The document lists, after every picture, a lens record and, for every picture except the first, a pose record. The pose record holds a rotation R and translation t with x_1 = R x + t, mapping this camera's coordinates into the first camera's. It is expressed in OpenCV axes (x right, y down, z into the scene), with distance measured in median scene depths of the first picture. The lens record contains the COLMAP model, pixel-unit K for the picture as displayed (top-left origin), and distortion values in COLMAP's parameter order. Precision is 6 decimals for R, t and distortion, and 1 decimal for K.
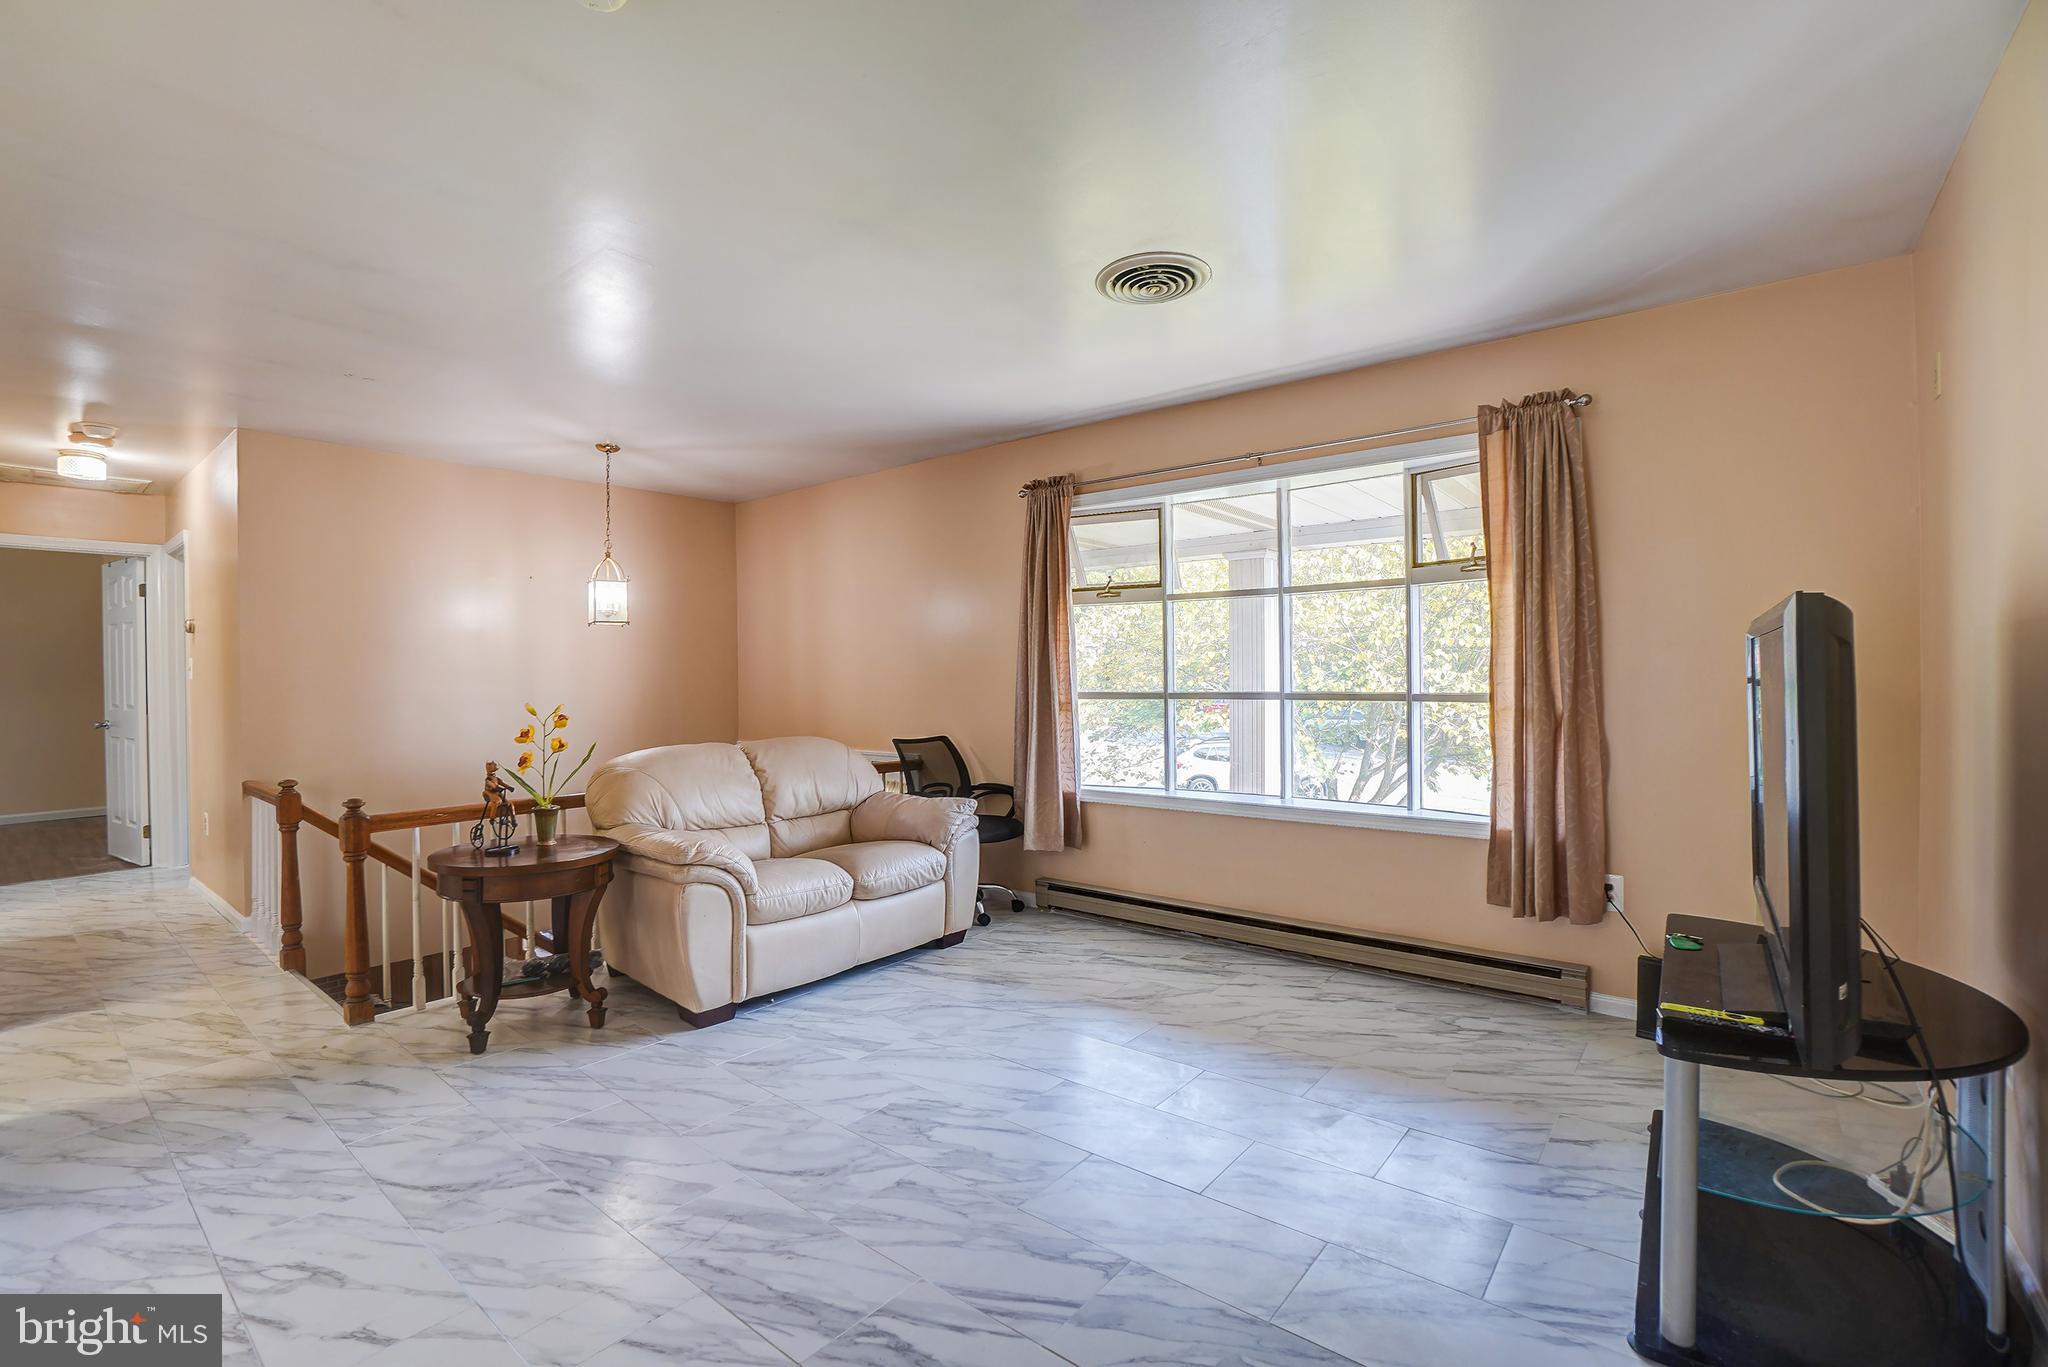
lens RADIAL K [[903.8, 0, 1018.6], [0, 903.8, 675.3], [0, 0, 1]] dist [-0.058363, 0.019381]
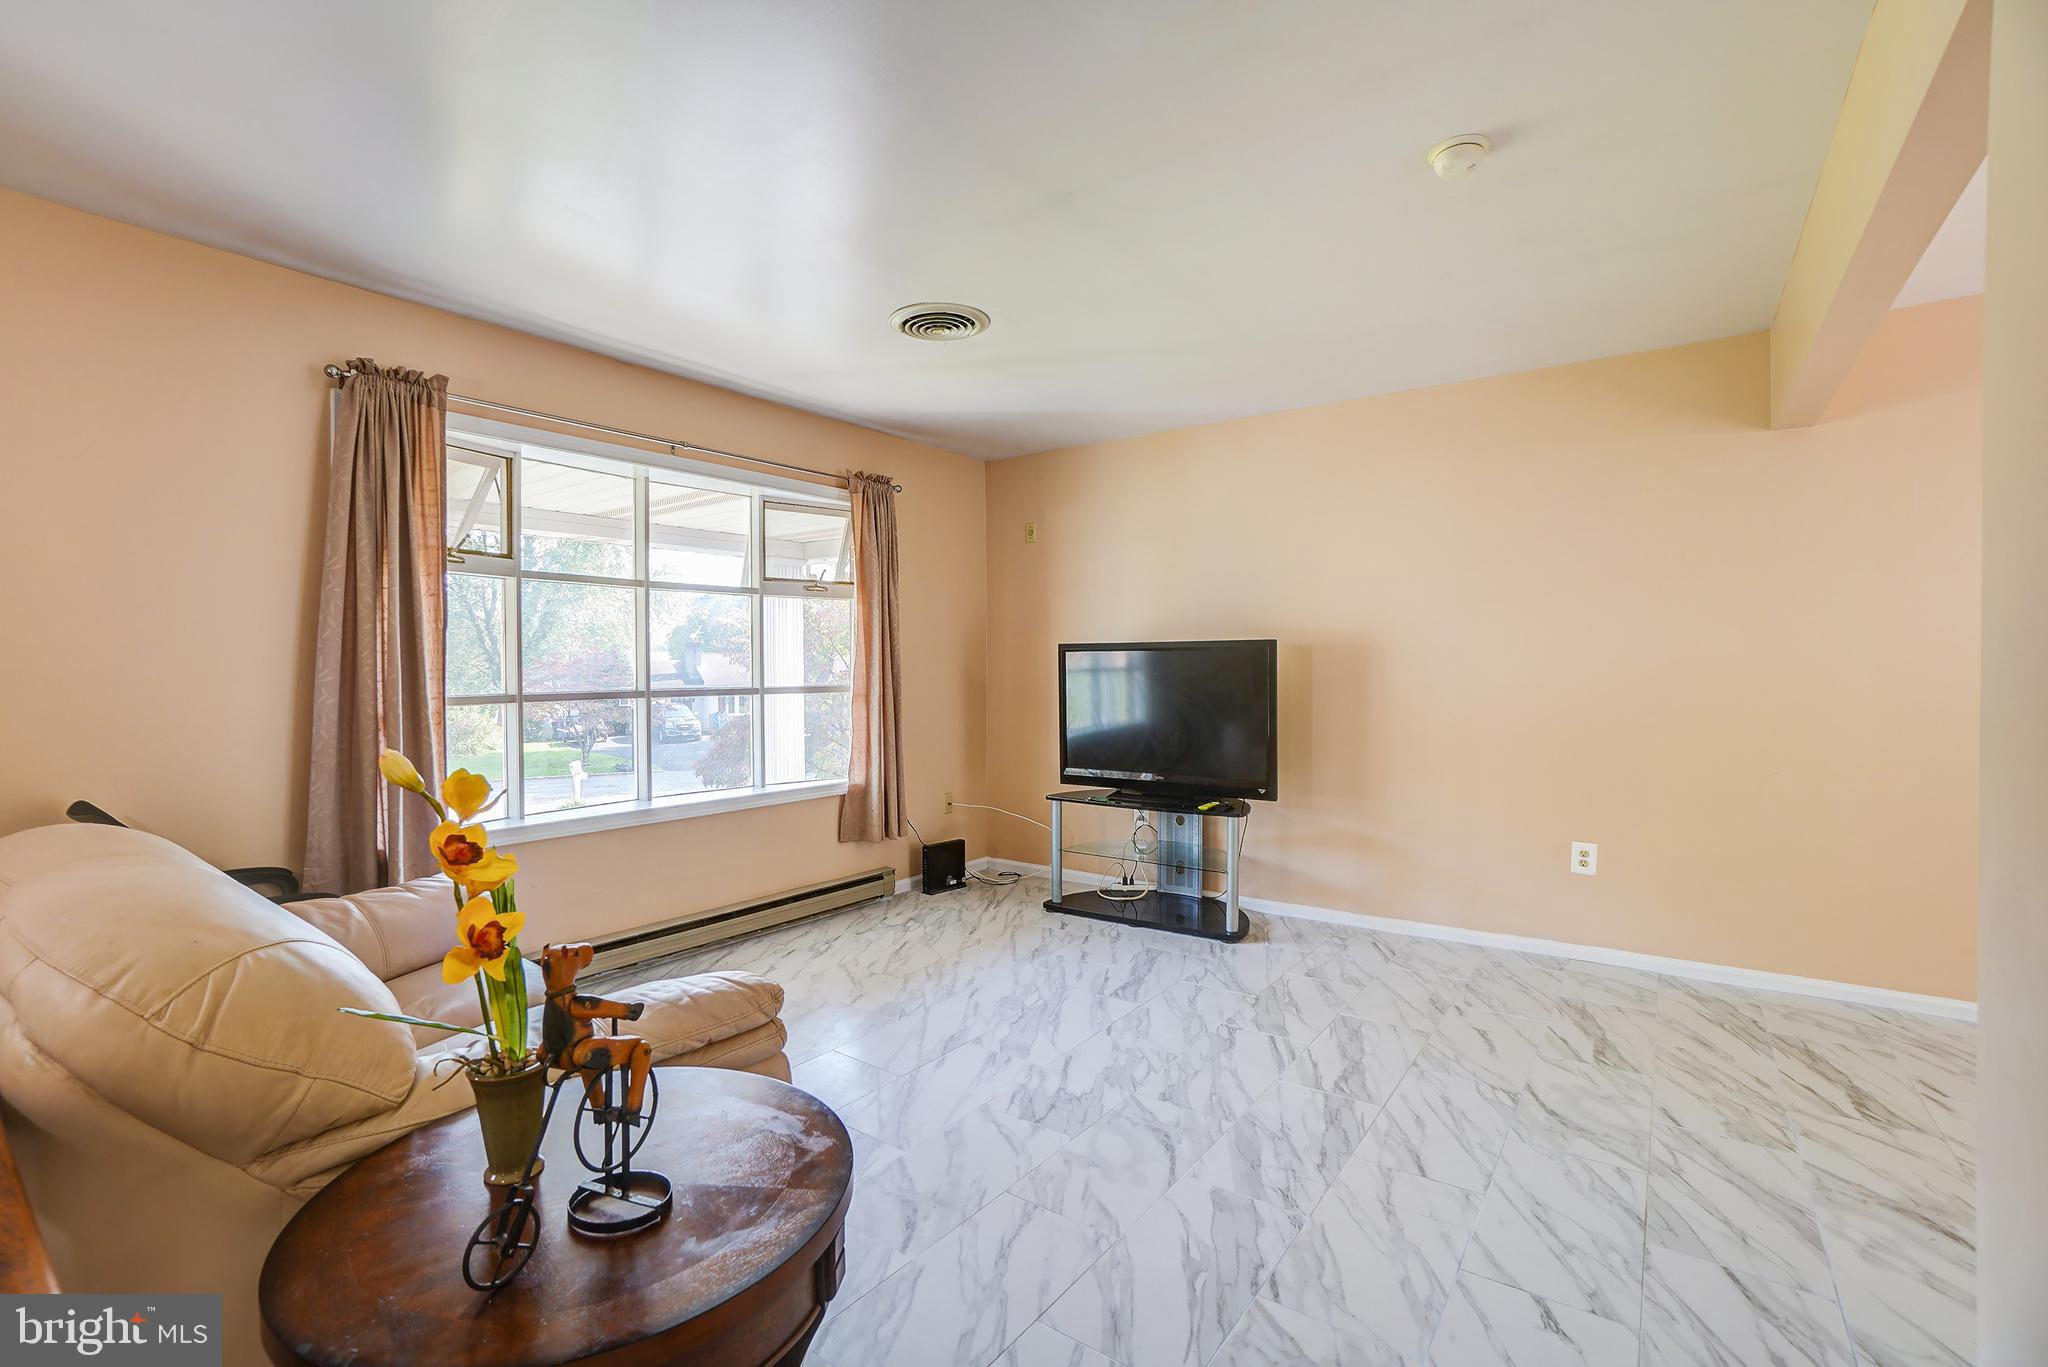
lens RADIAL K [[903.8, 0, 1014.9], [0, 903.8, 676.5], [0, 0, 1]] dist [-0.058363, 0.019381]
pose [[-0.042504, -0.001317, 0.999095, -0.826032], [0.006745, 0.999976, 0.001605, 0.006740], [-0.999074, 0.006807, -0.042494, 0.790000]]
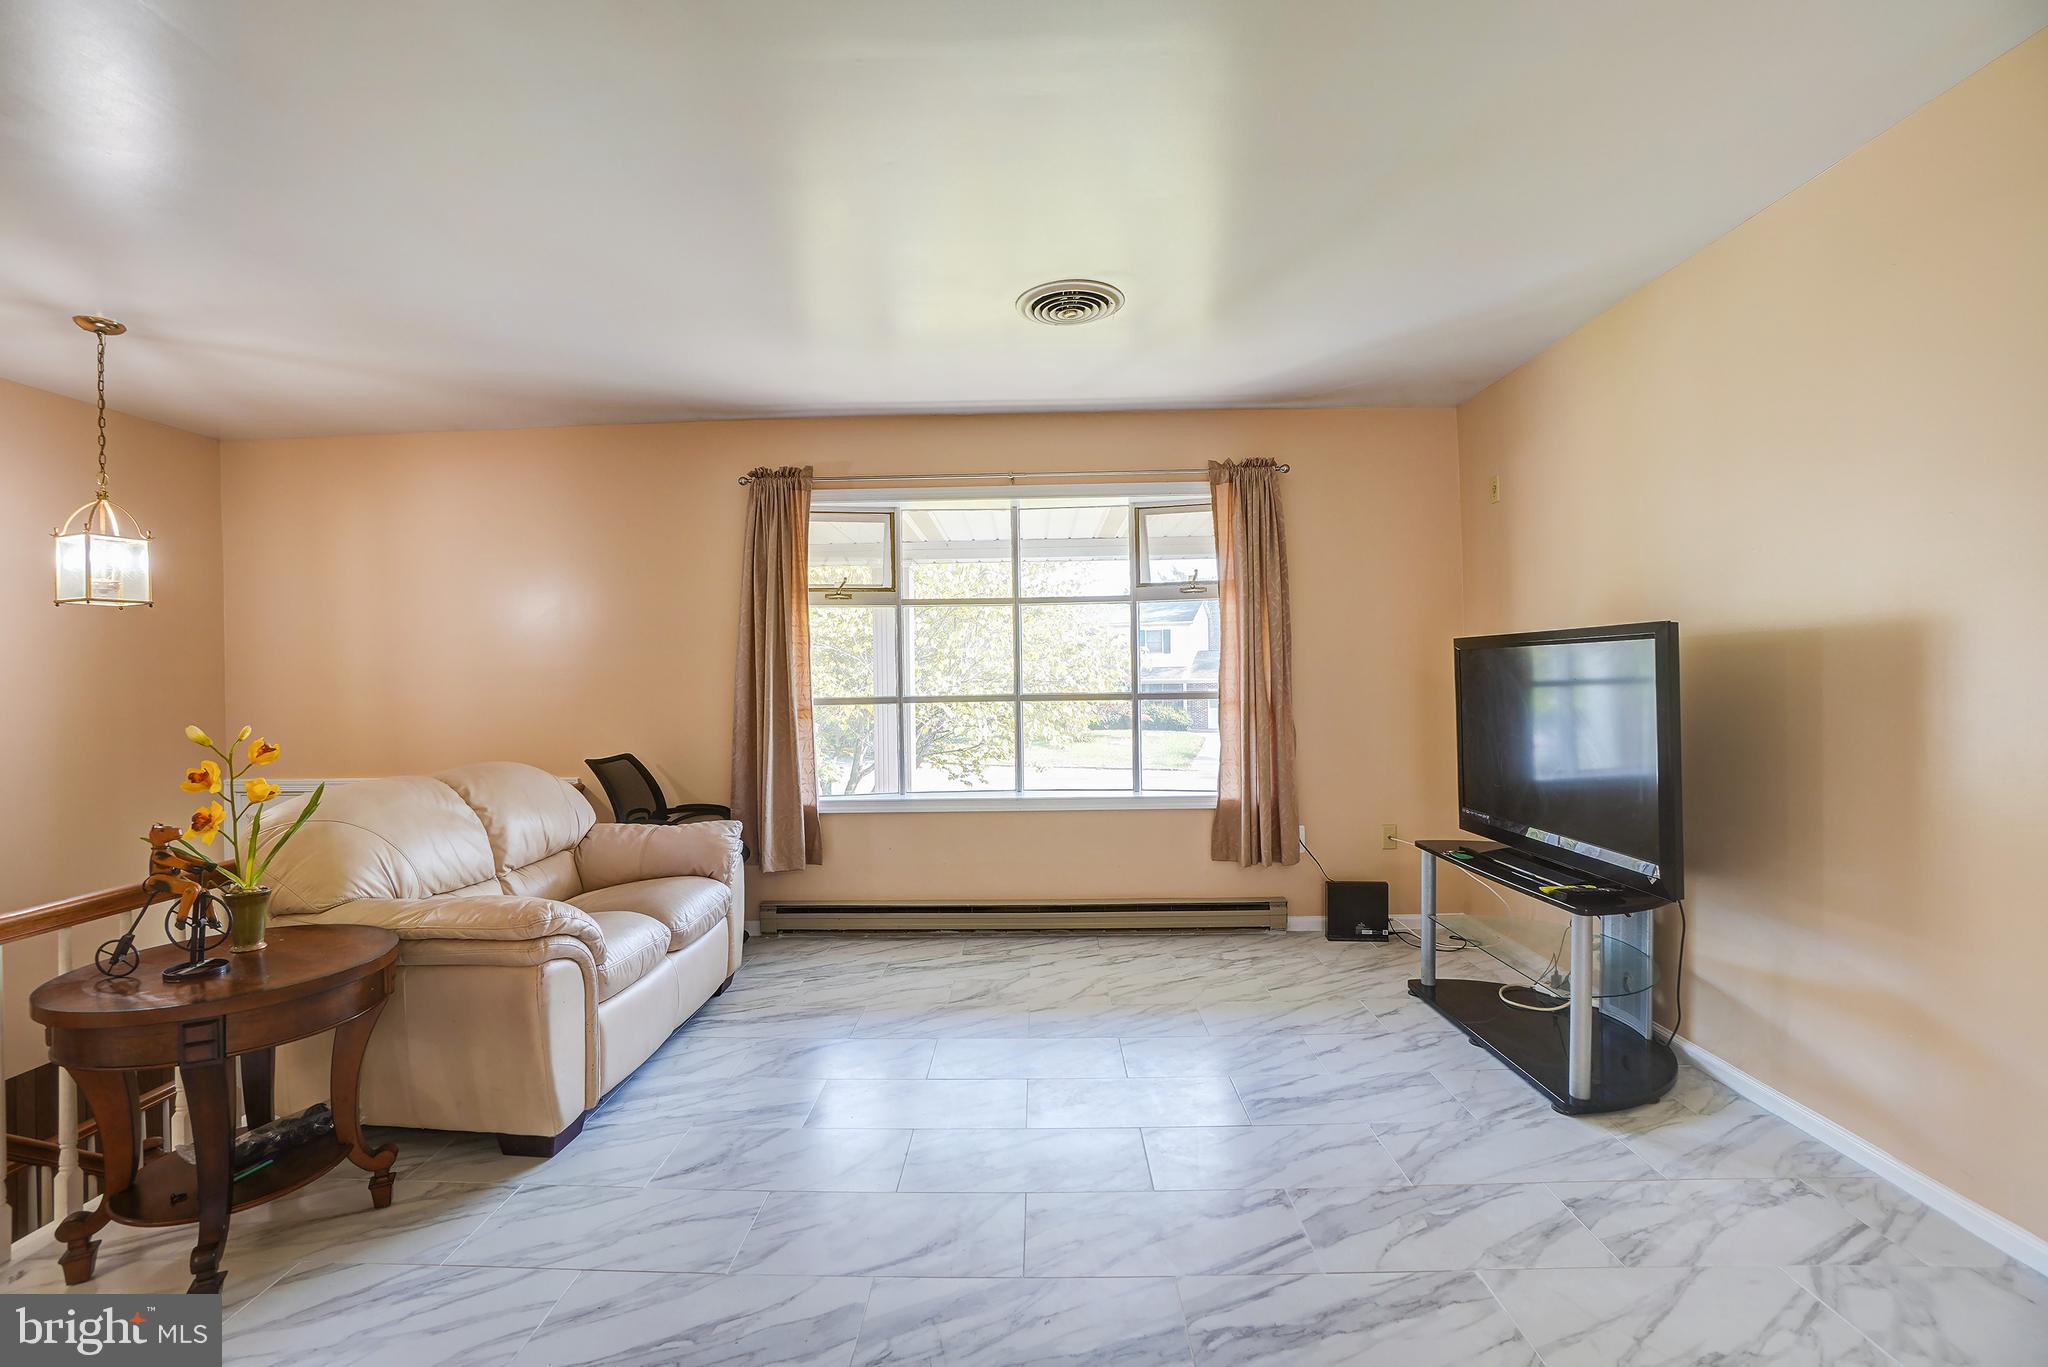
lens RADIAL K [[903.8, 0, 1017.5], [0, 903.8, 675.8], [0, 0, 1]] dist [-0.058363, 0.019381]
pose [[0.791132, -0.001872, 0.611643, -0.455829], [0.008016, 0.999941, -0.007308, 0.005186], [-0.611594, 0.010685, 0.791100, 0.165950]]
